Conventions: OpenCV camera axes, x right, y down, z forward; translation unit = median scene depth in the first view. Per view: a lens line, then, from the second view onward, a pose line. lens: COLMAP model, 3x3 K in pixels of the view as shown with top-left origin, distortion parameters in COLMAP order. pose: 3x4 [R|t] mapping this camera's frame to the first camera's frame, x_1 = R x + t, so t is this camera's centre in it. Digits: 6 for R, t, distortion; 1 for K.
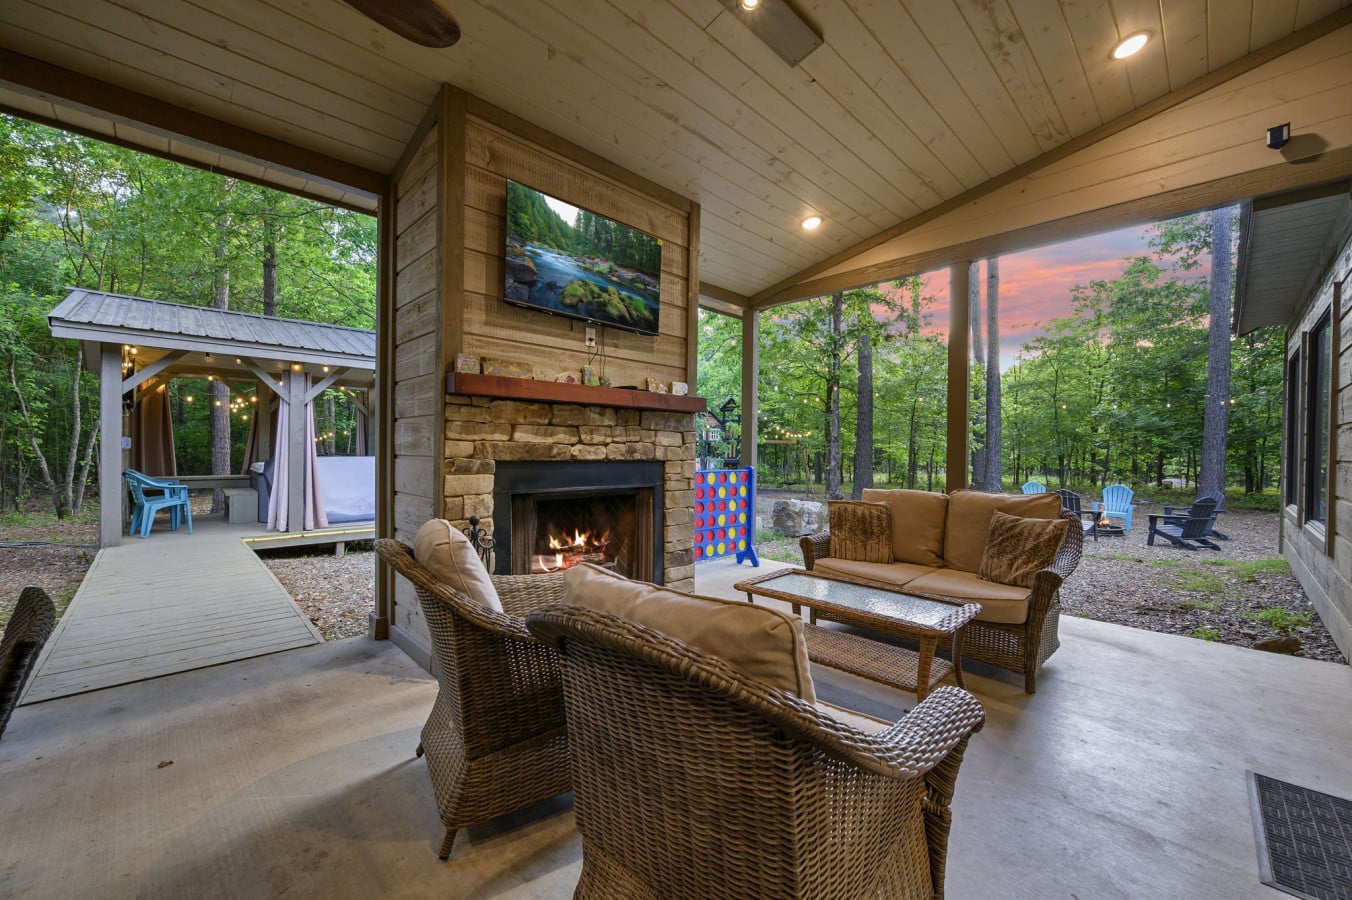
lens RADIAL K [[544.0, 0, 676.6], [0, 544.0, 450.3], [0, 0, 1]] dist [-0.001560, -0.000384]
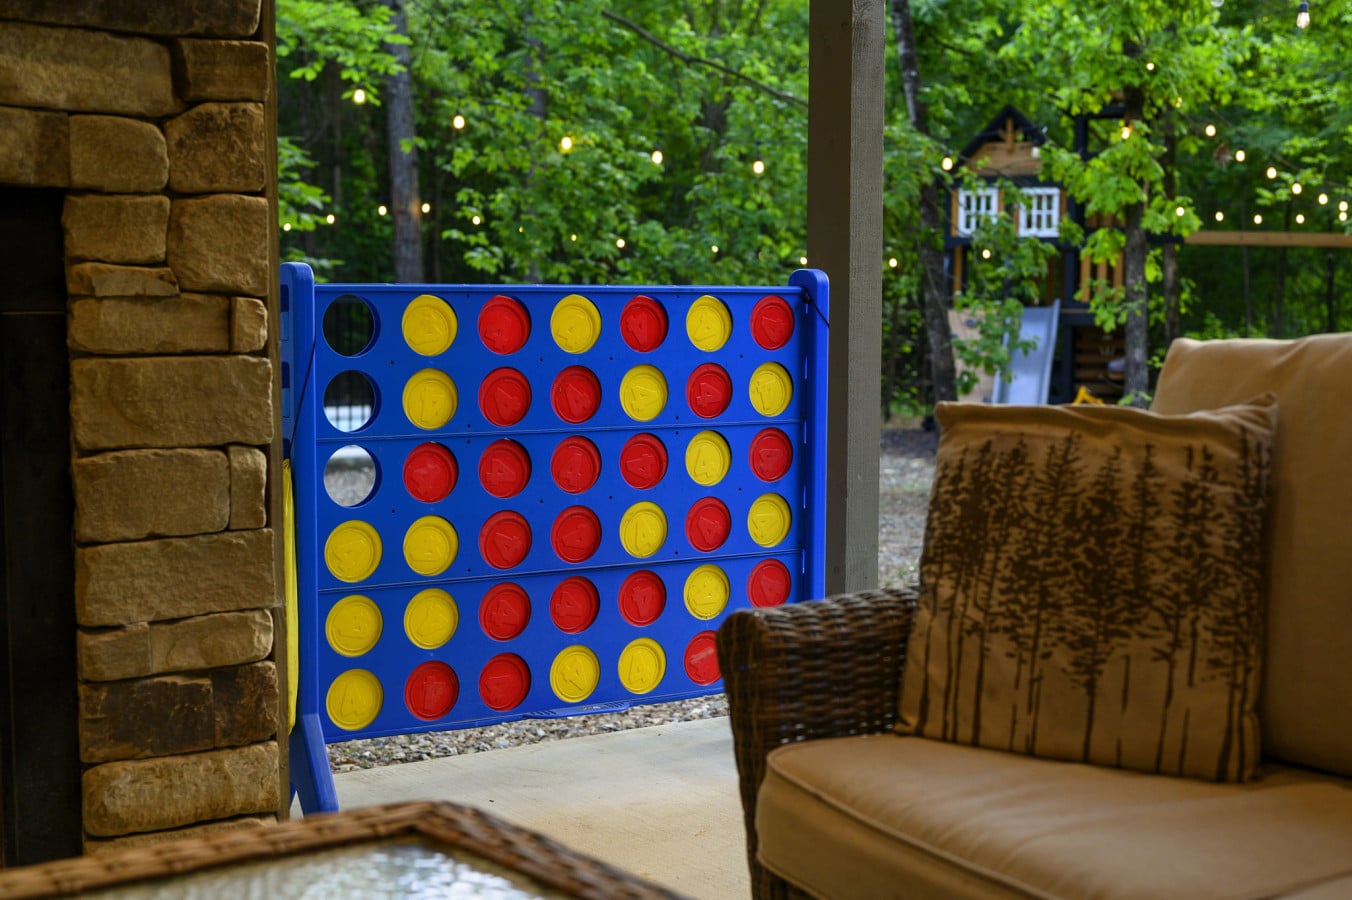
lens RADIAL K [[2012.7, 0, 676.0], [0, 2012.7, 450.3], [0, 0, 1]] dist [-0.009382, 0.000000]
pose [[0.988308, 0.002886, -0.152445, 0.287062], [0.008757, 0.997096, 0.075652, 0.056516], [0.152221, -0.076102, 0.985412, 0.350096]]
